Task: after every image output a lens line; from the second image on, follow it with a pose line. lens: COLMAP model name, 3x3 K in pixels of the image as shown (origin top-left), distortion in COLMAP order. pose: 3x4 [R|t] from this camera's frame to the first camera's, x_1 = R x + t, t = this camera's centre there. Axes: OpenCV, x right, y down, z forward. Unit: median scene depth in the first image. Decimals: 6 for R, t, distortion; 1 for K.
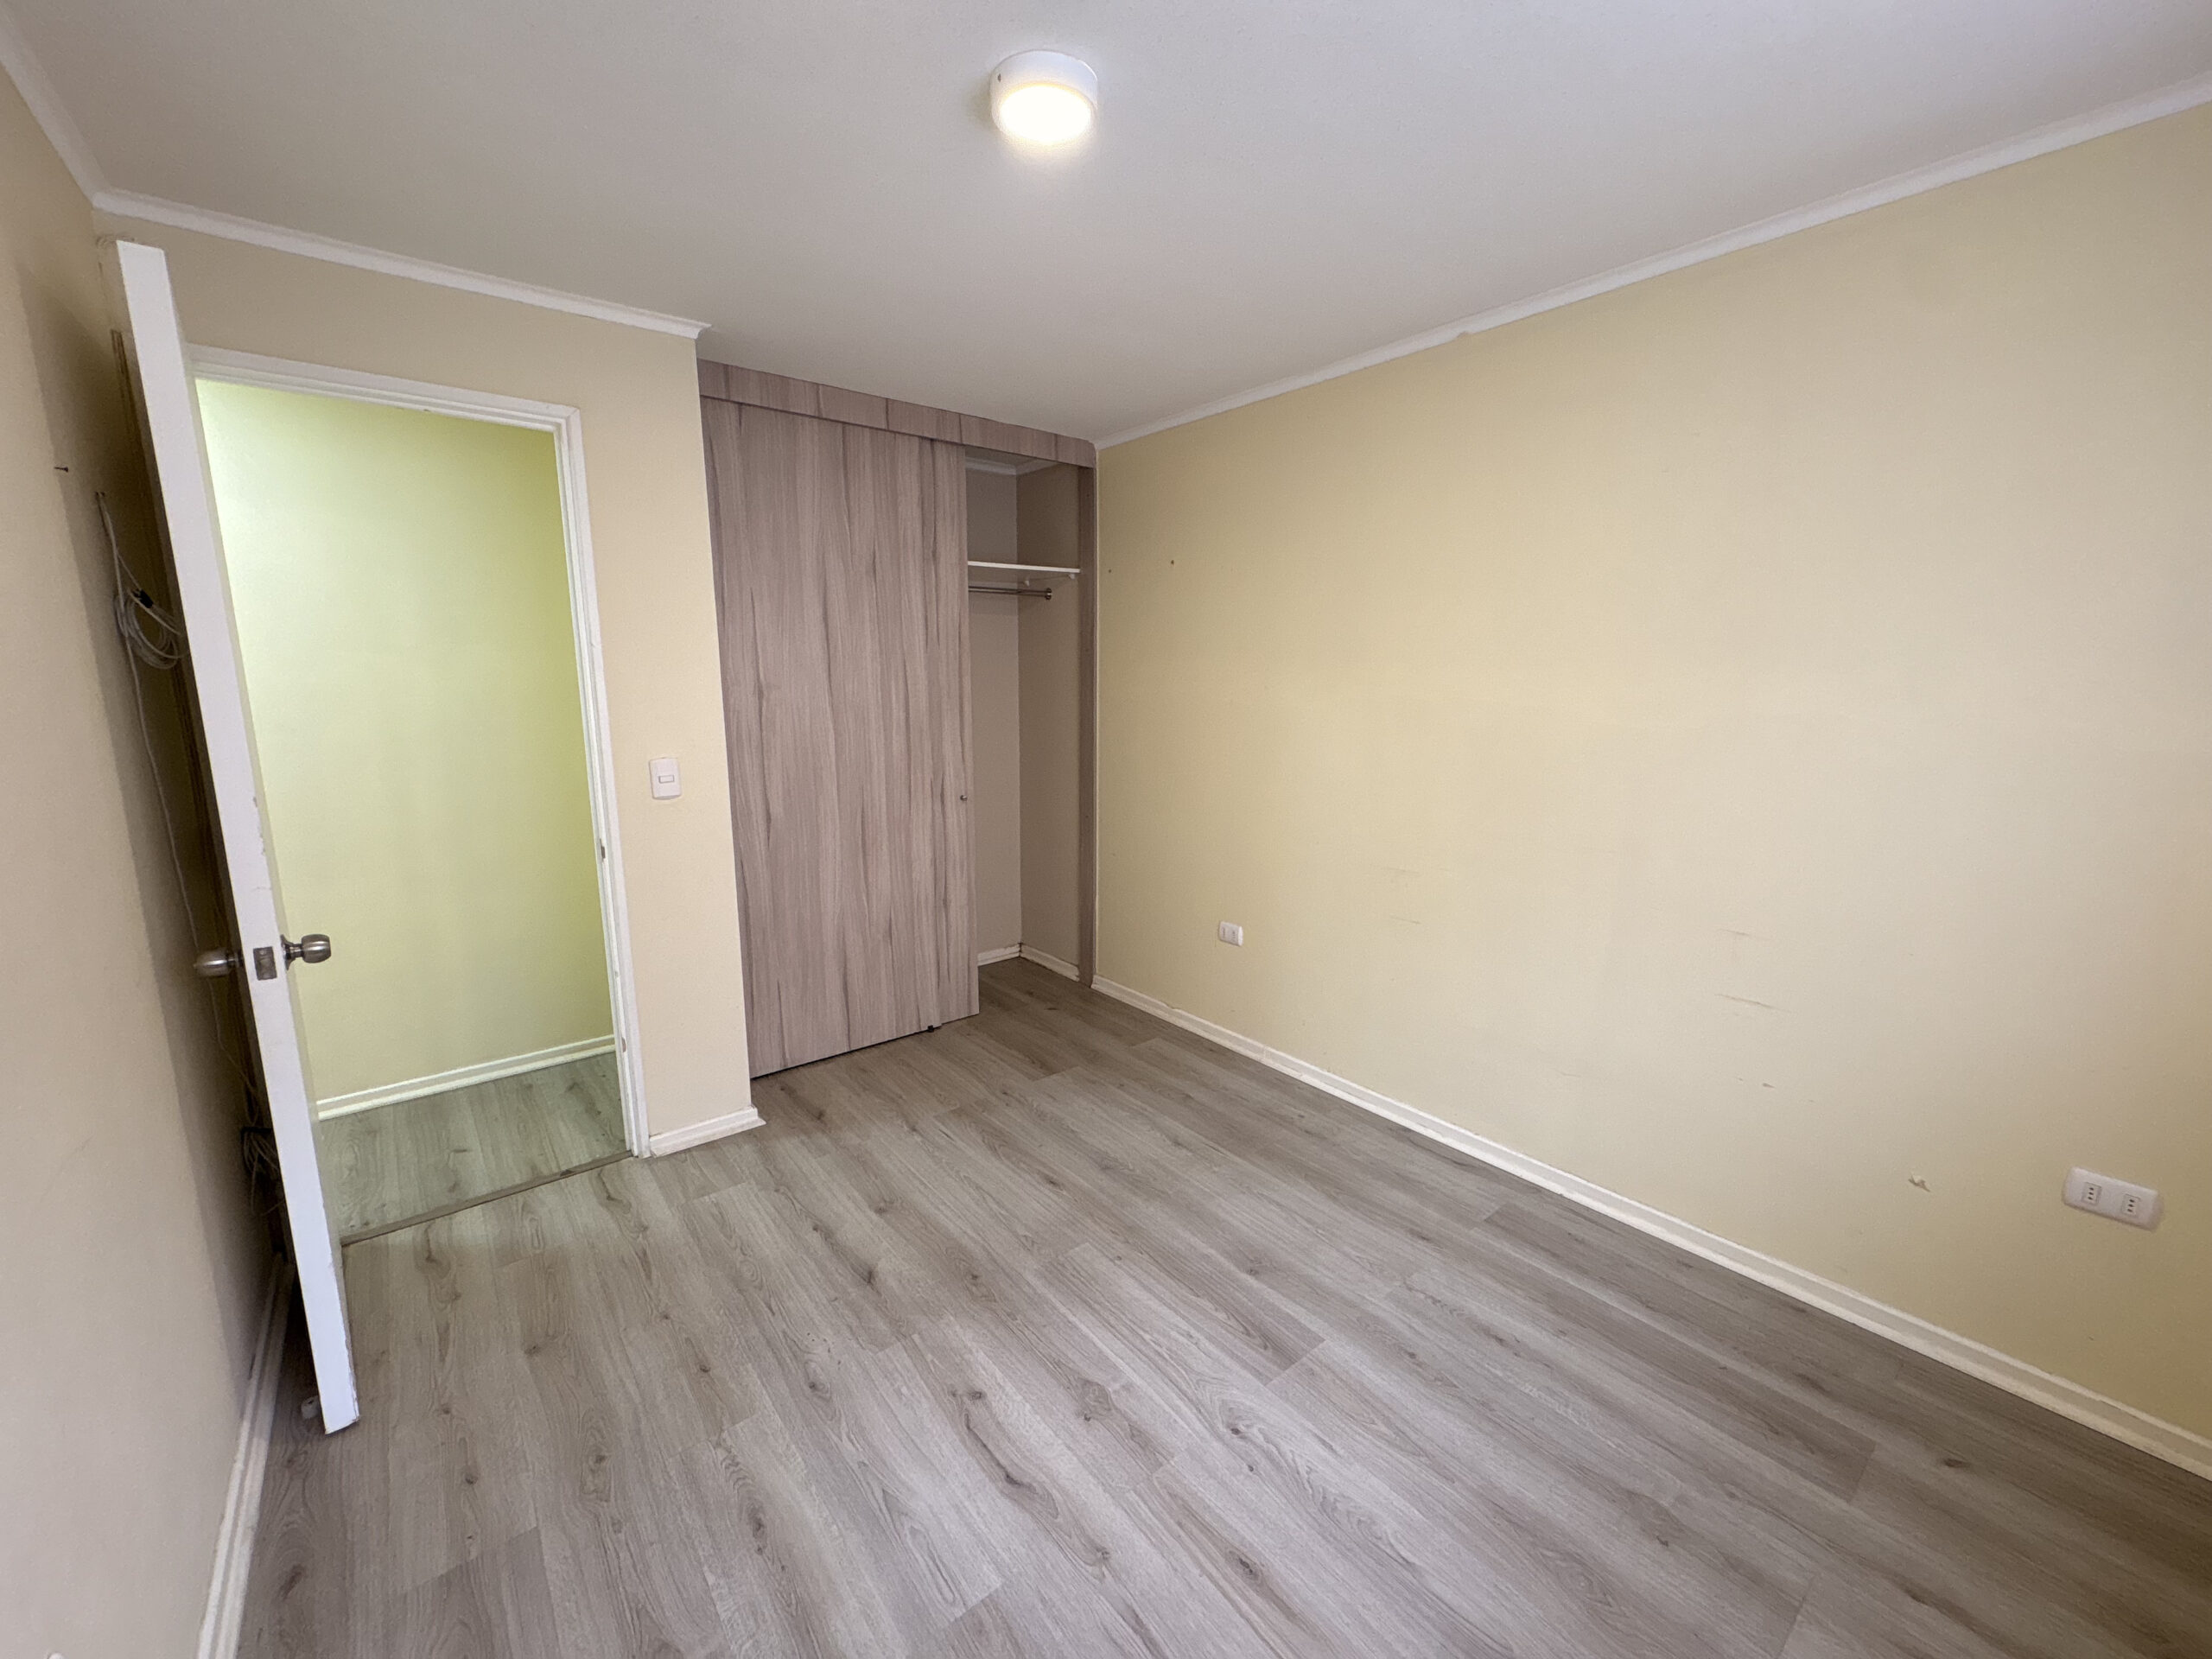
lens RADIAL K [[875.8, 0, 1106.0], [0, 875.8, 829.5], [0, 0, 1]] dist [-0.002118, 0.000049]
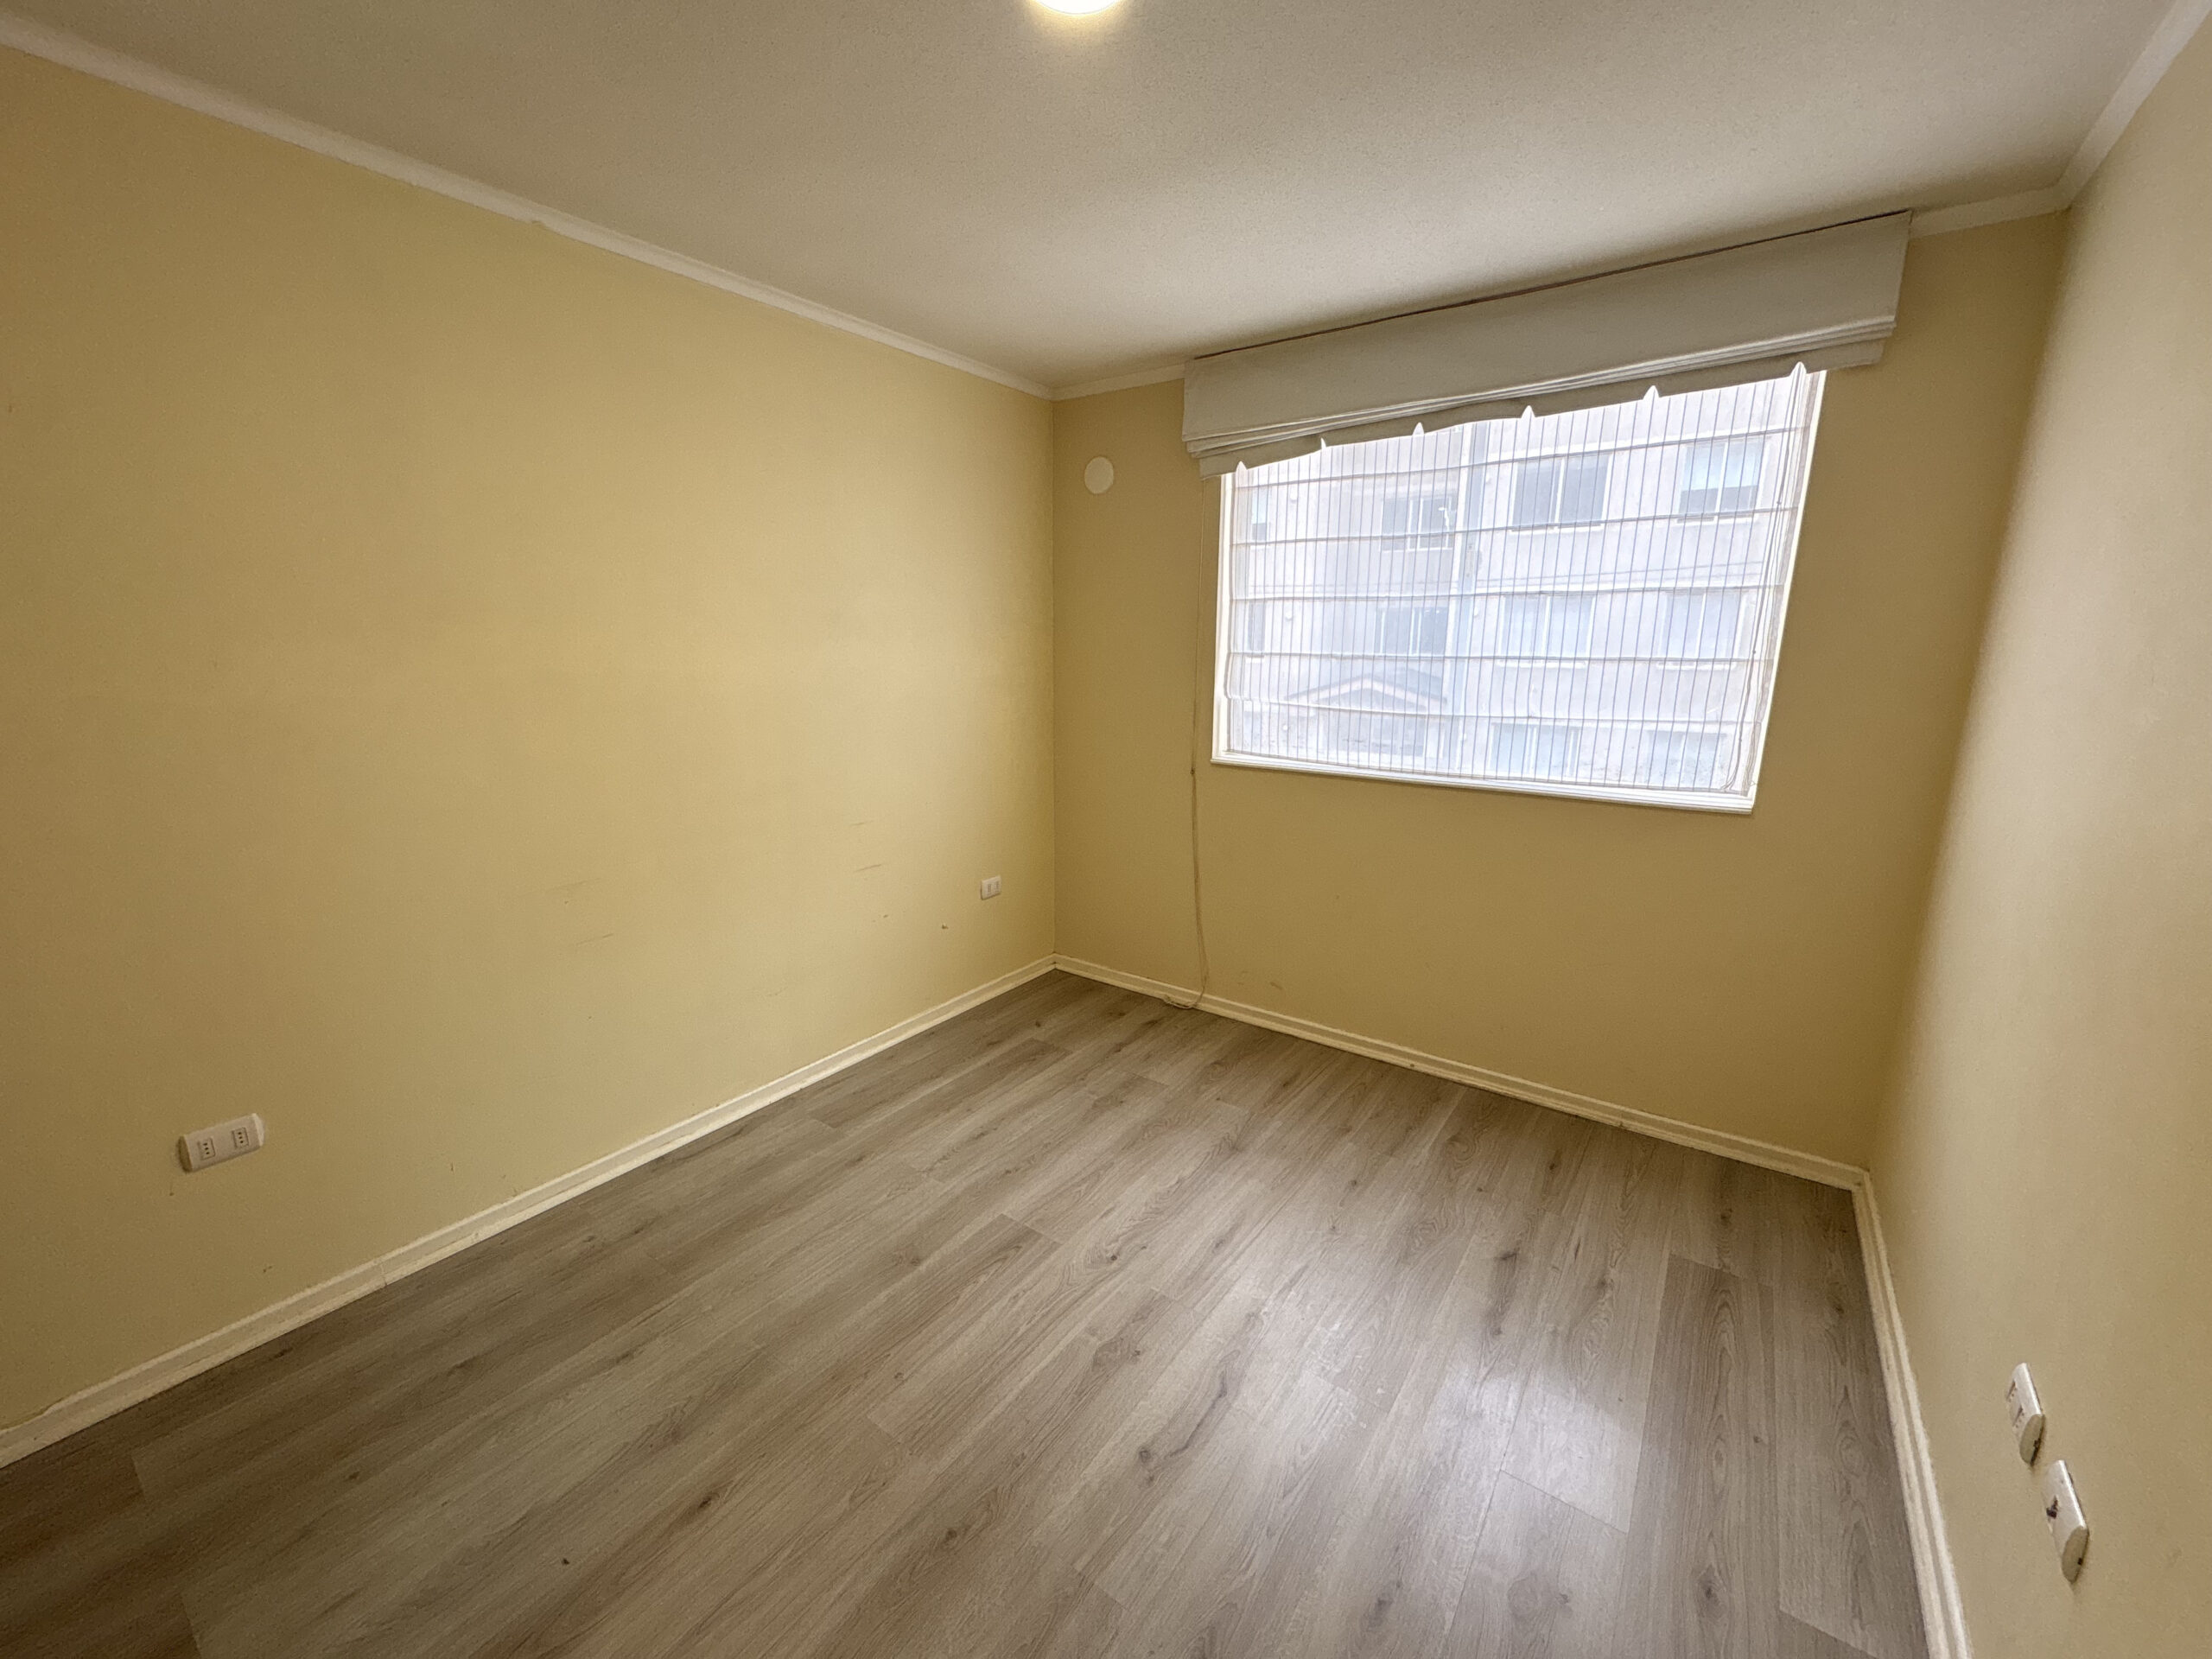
lens RADIAL K [[875.8, 0, 1106.0], [0, 875.8, 829.5], [0, 0, 1]] dist [-0.002118, 0.000049]
pose [[-0.265305, -0.206984, 0.941685, -0.767215], [0.160858, 0.953494, 0.254899, -0.180587], [-0.950651, 0.219104, -0.219672, 0.988635]]
